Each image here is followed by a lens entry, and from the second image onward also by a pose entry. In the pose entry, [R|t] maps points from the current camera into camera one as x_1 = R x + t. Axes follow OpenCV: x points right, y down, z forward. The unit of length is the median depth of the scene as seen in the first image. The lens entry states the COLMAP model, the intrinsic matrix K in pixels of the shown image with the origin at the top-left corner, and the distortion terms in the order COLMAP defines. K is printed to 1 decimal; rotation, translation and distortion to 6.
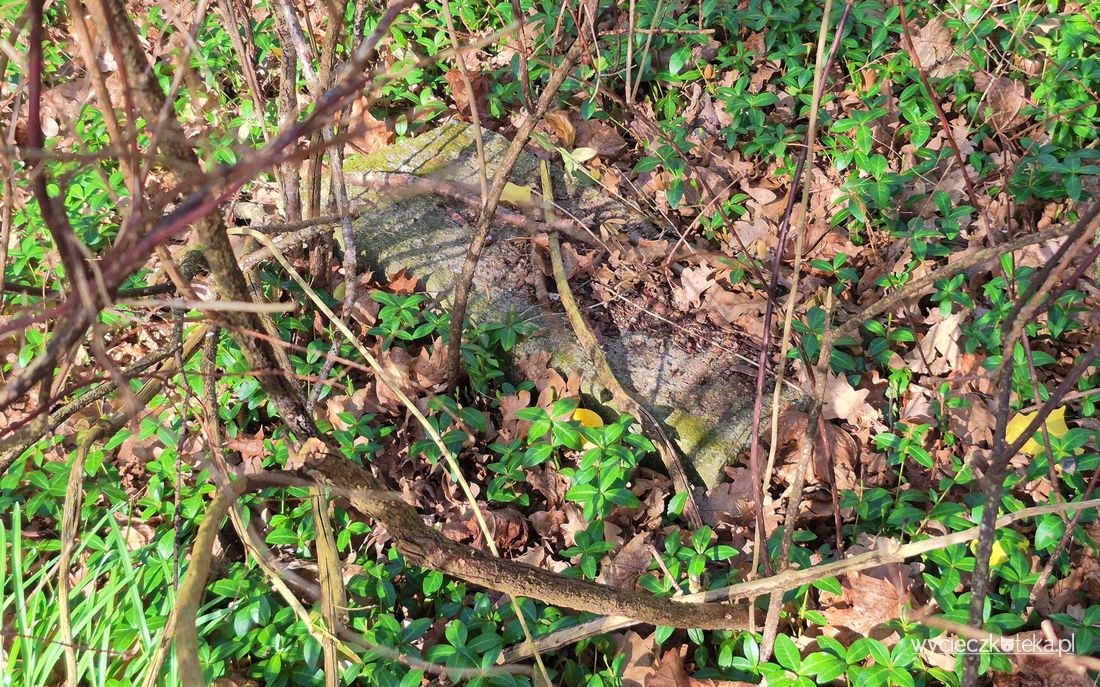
lens RADIAL K [[943.8, 0, 550.0], [0, 943.8, 345.8], [0, 0, 1]] dist [0.031535, -0.009248]
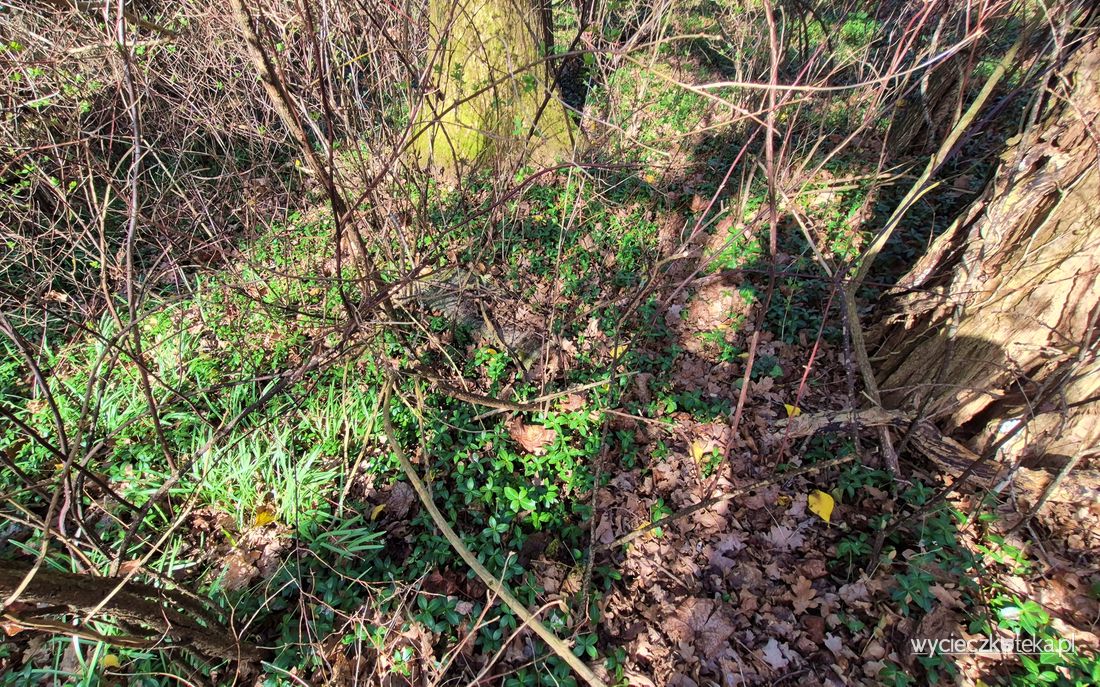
lens RADIAL K [[413.2, 0, 550.6], [0, 413.2, 343.8], [0, 0, 1]] dist [-0.000605, 0.000012]
pose [[0.999649, -0.020900, 0.016270, 0.230743], [0.020135, 0.998747, 0.045819, -0.016448], [-0.017207, -0.045475, 0.998817, -0.518121]]
